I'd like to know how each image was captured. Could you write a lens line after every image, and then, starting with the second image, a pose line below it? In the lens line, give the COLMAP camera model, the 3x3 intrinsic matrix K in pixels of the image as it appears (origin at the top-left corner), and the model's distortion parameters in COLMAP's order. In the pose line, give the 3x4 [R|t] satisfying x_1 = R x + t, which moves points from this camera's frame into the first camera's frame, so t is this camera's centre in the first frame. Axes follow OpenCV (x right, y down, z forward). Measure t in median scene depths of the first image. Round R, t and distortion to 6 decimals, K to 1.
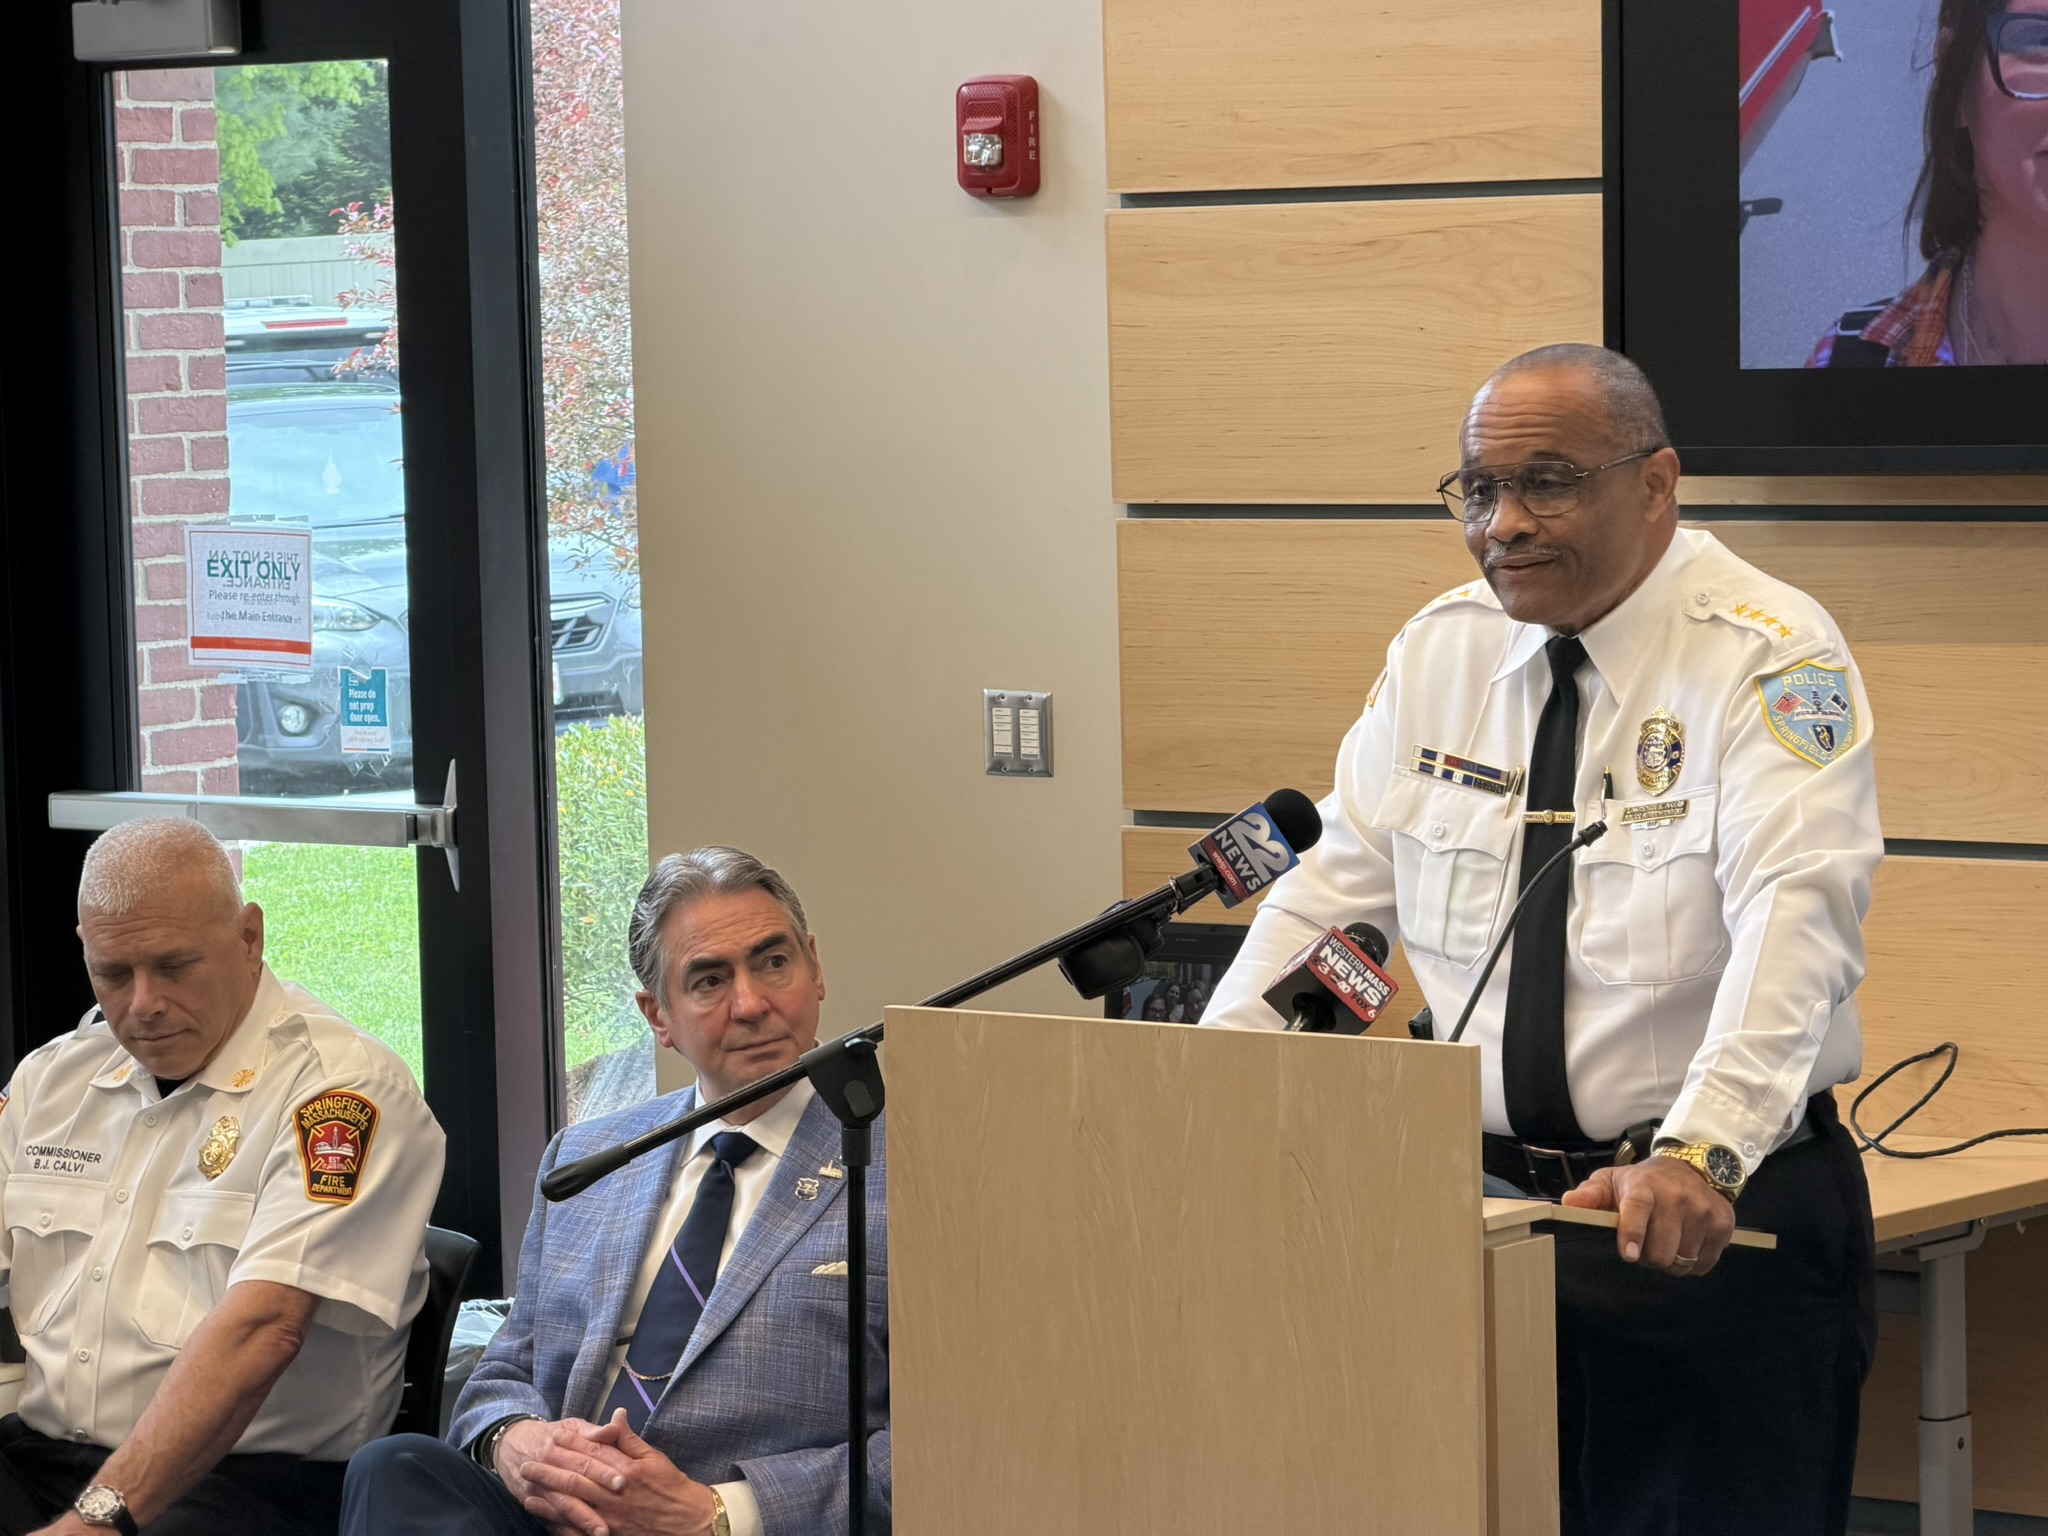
lens RADIAL K [[6798.7, 0, 1021.3], [0, 6798.7, 773.0], [0, 0, 1]] dist [0.329869, 1.064326]
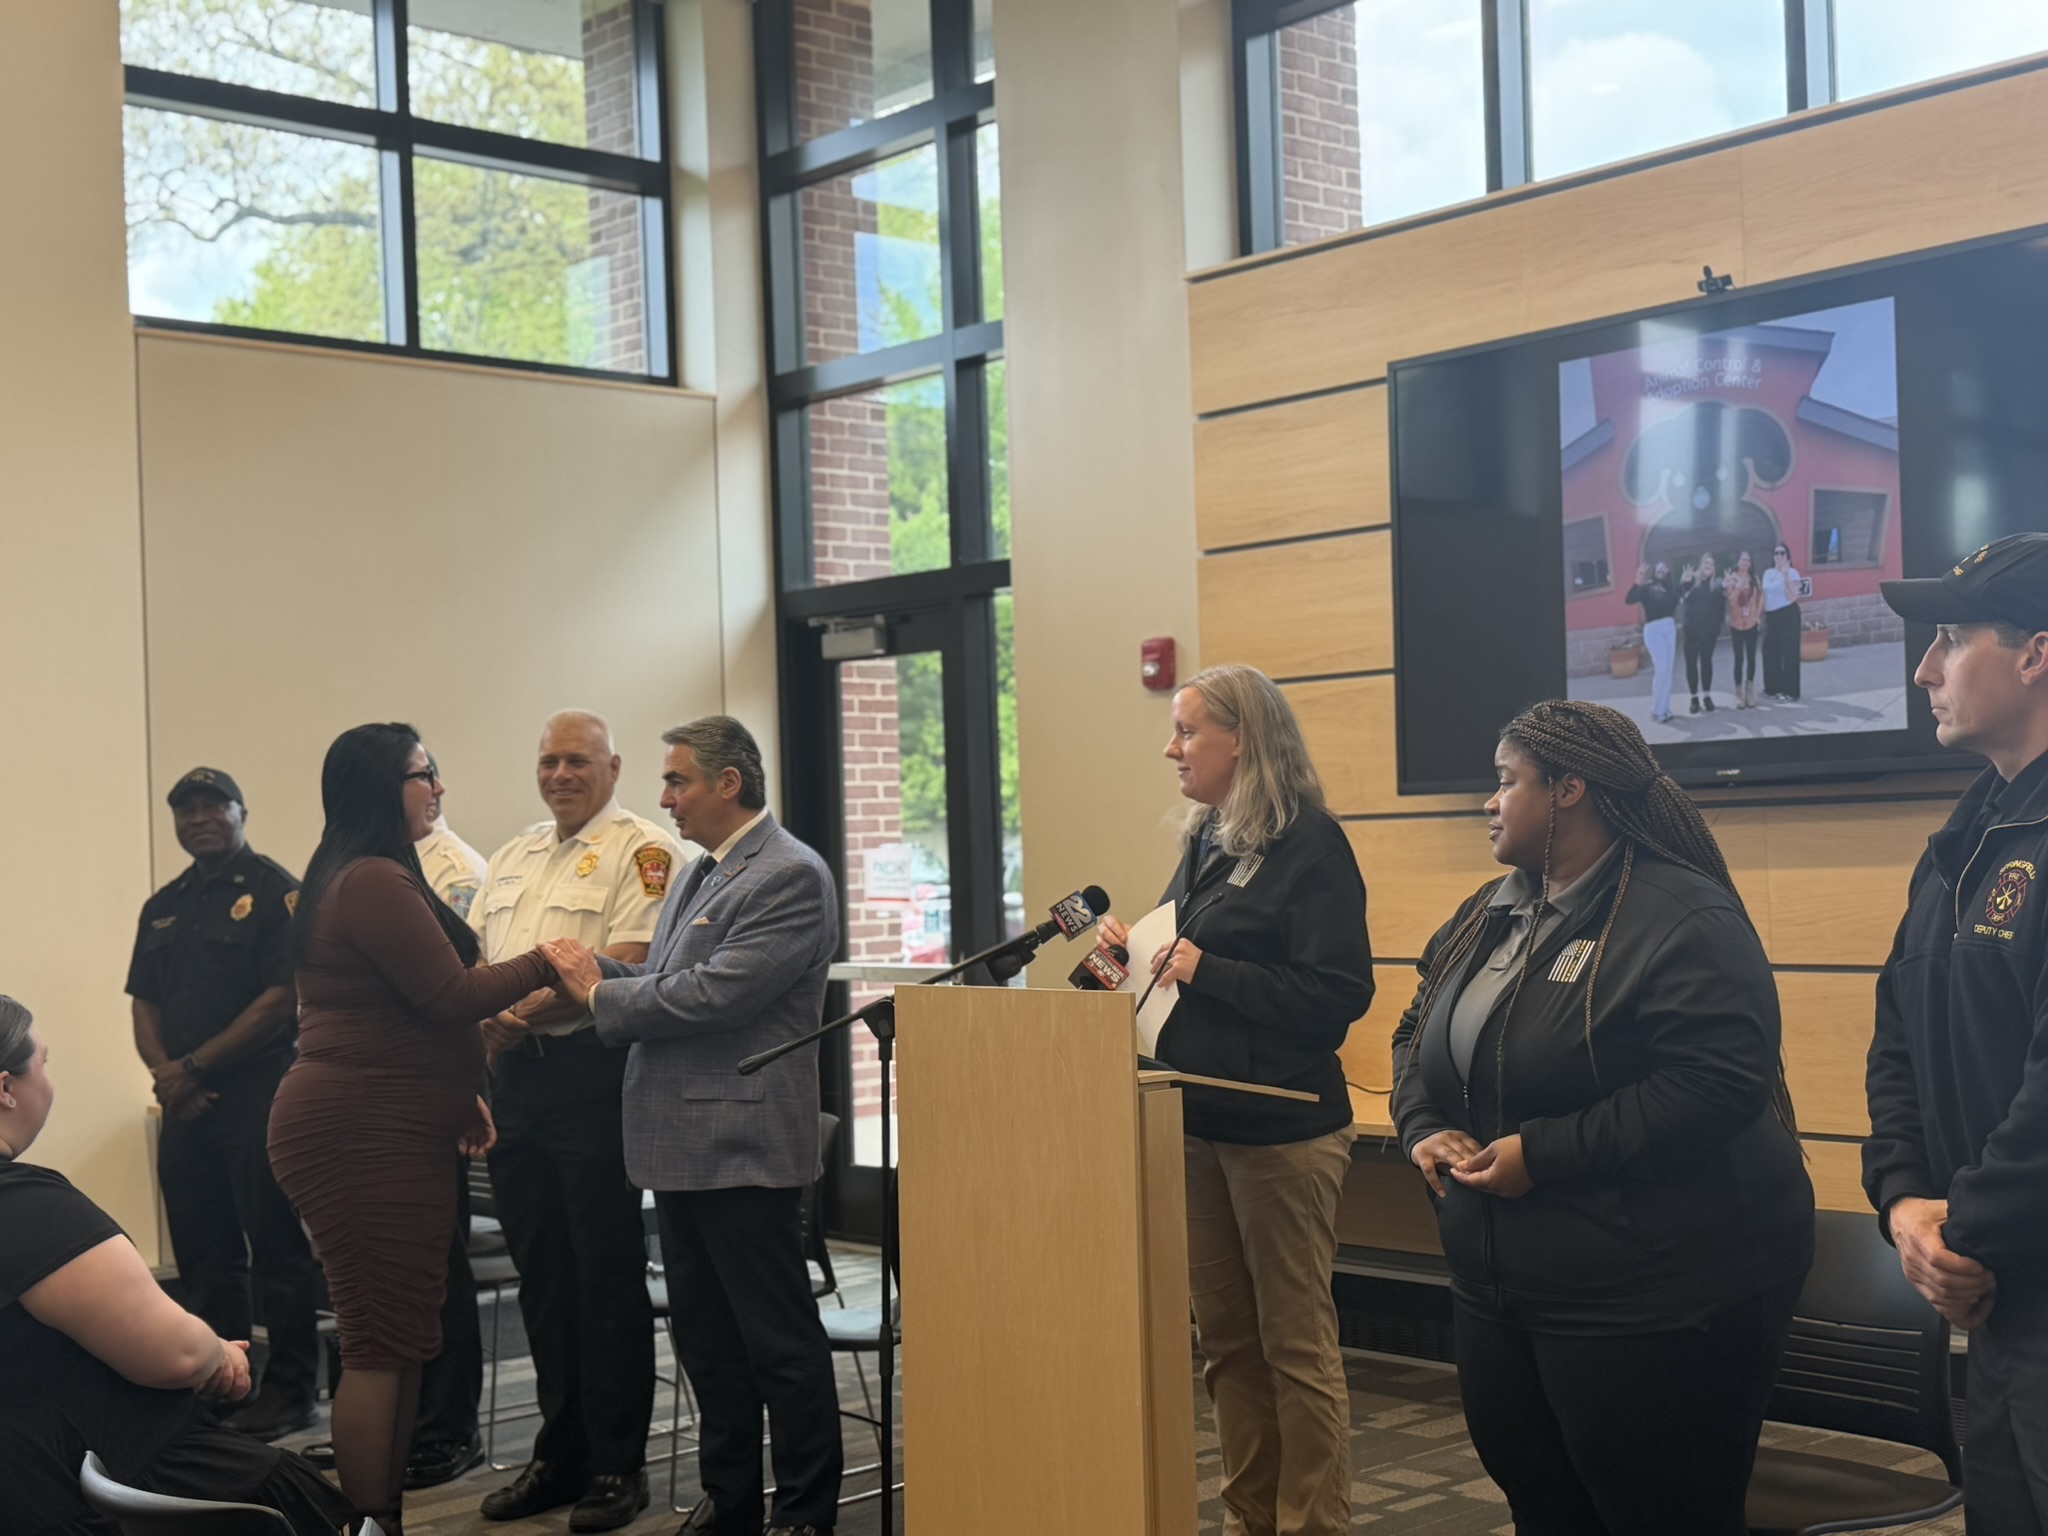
lens RADIAL K [[2655.7, 0, 1033.2], [0, 2655.7, 776.5], [0, 0, 1]] dist [0.199722, -0.400721]
pose [[0.986311, -0.012127, -0.164449, 0.107628], [-0.003801, 0.995355, -0.096202, 0.033141], [0.164852, 0.095510, 0.981683, 0.118817]]
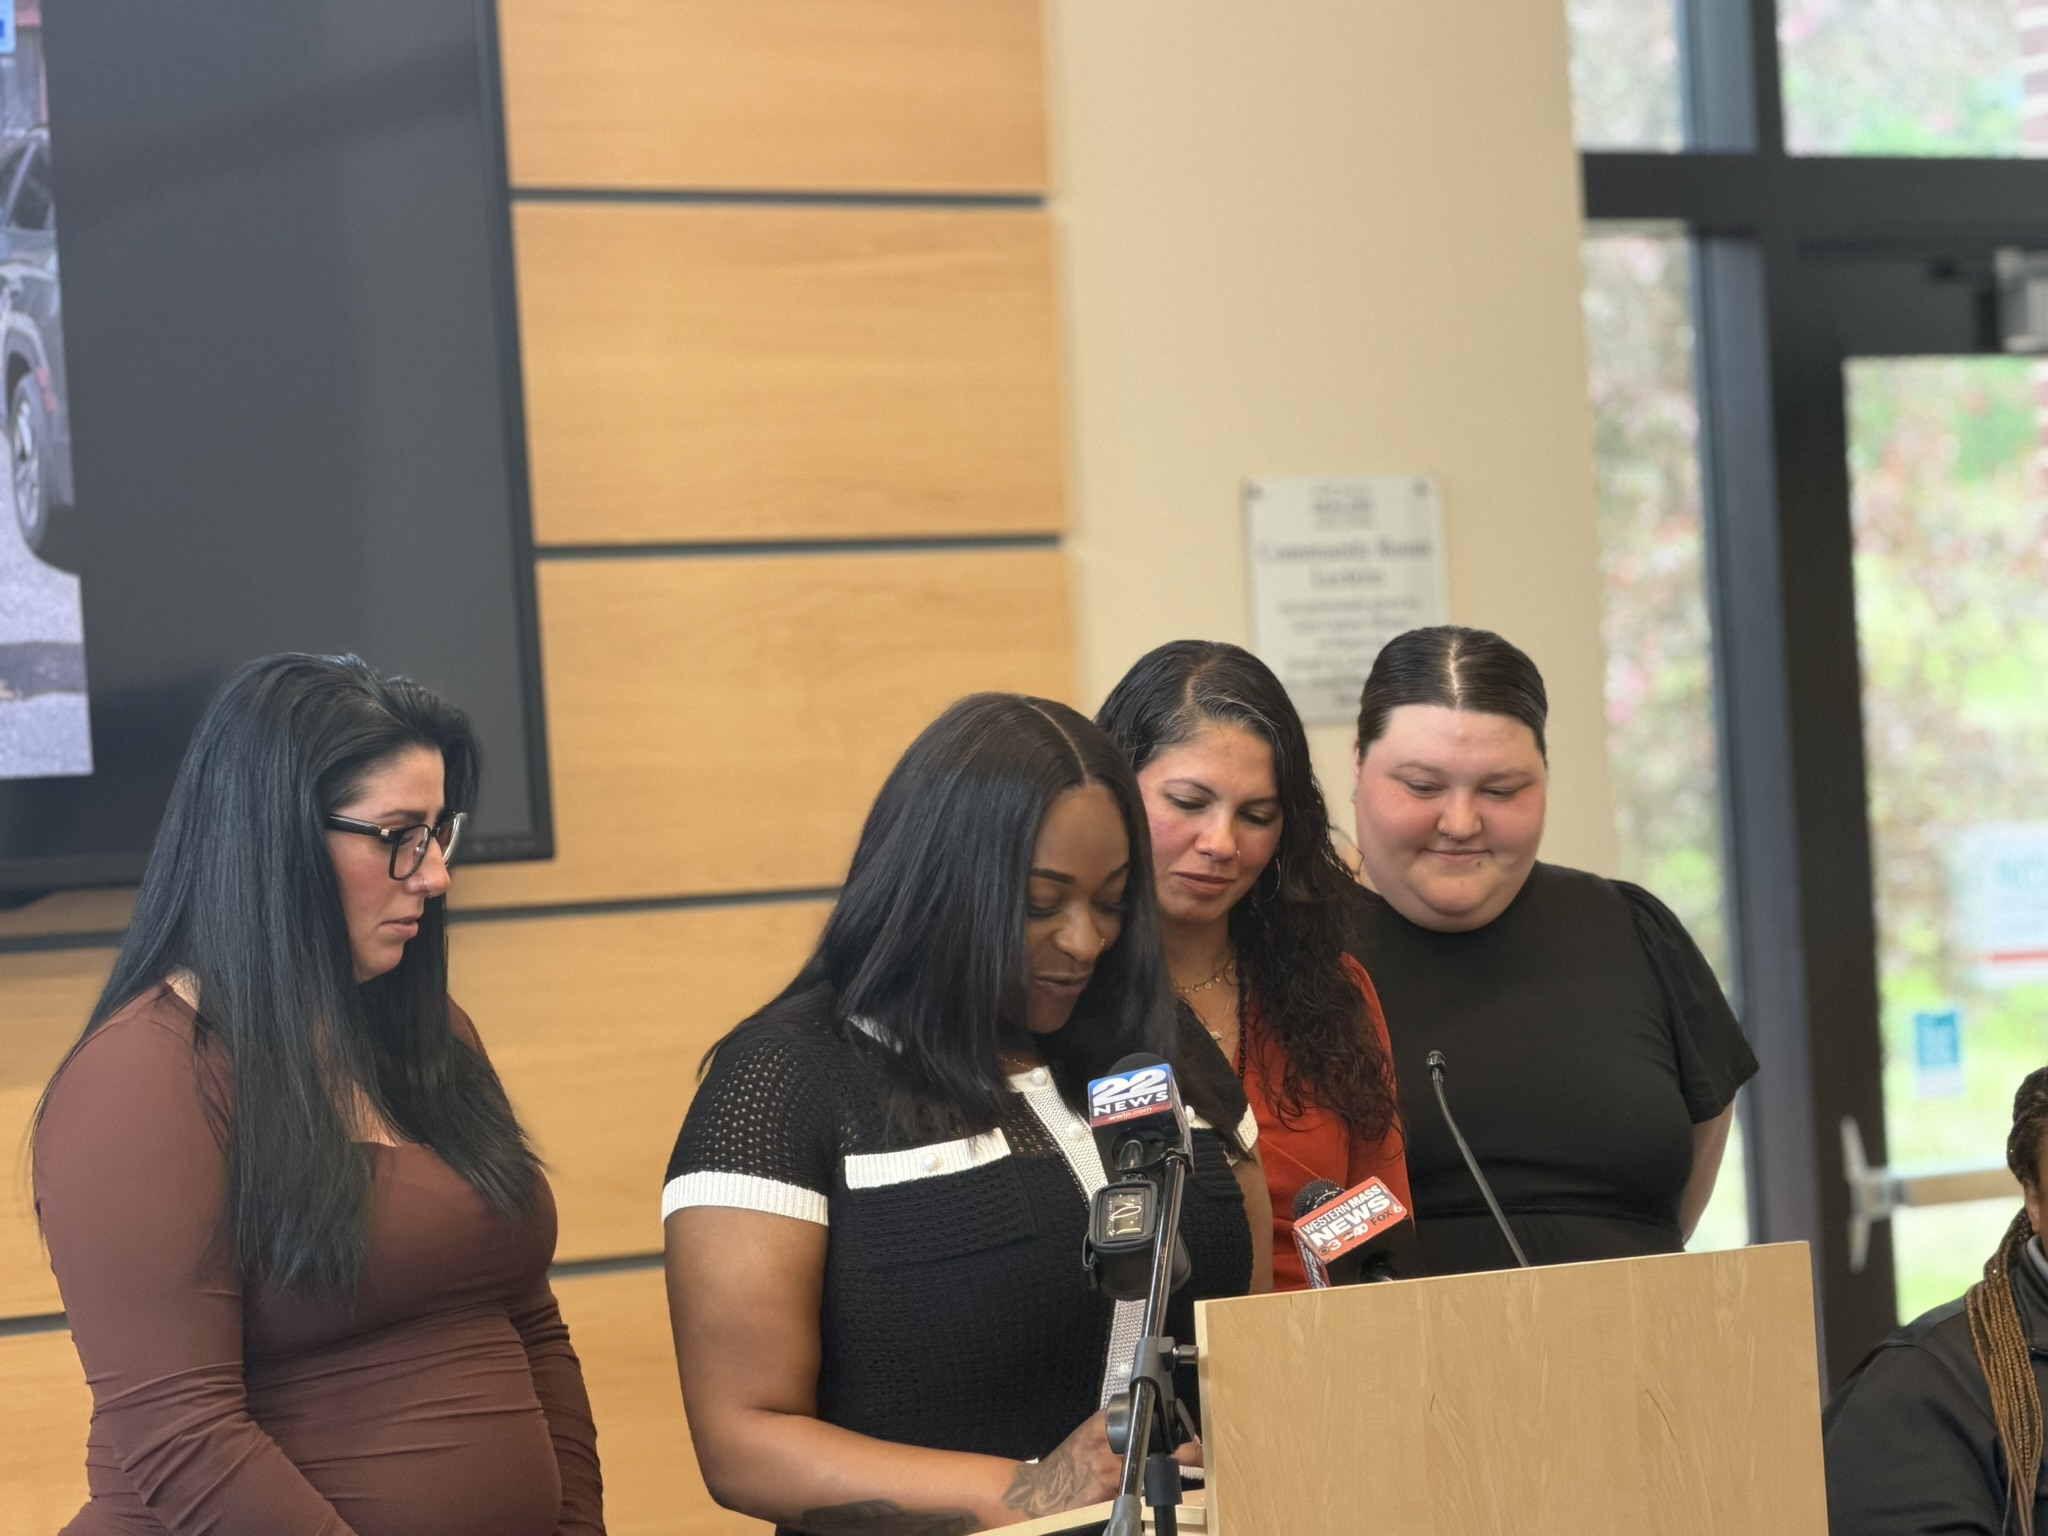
lens RADIAL K [[6793.3, 0, 1024.0], [0, 6793.3, 768.0], [0, 0, 1]] dist [0.188104, -0.442606]
pose [[0.266890, 0.021228, 0.963493, -0.554054], [0.125550, 0.990471, -0.056600, 0.009137], [-0.955514, 0.136073, 0.261681, 0.530265]]
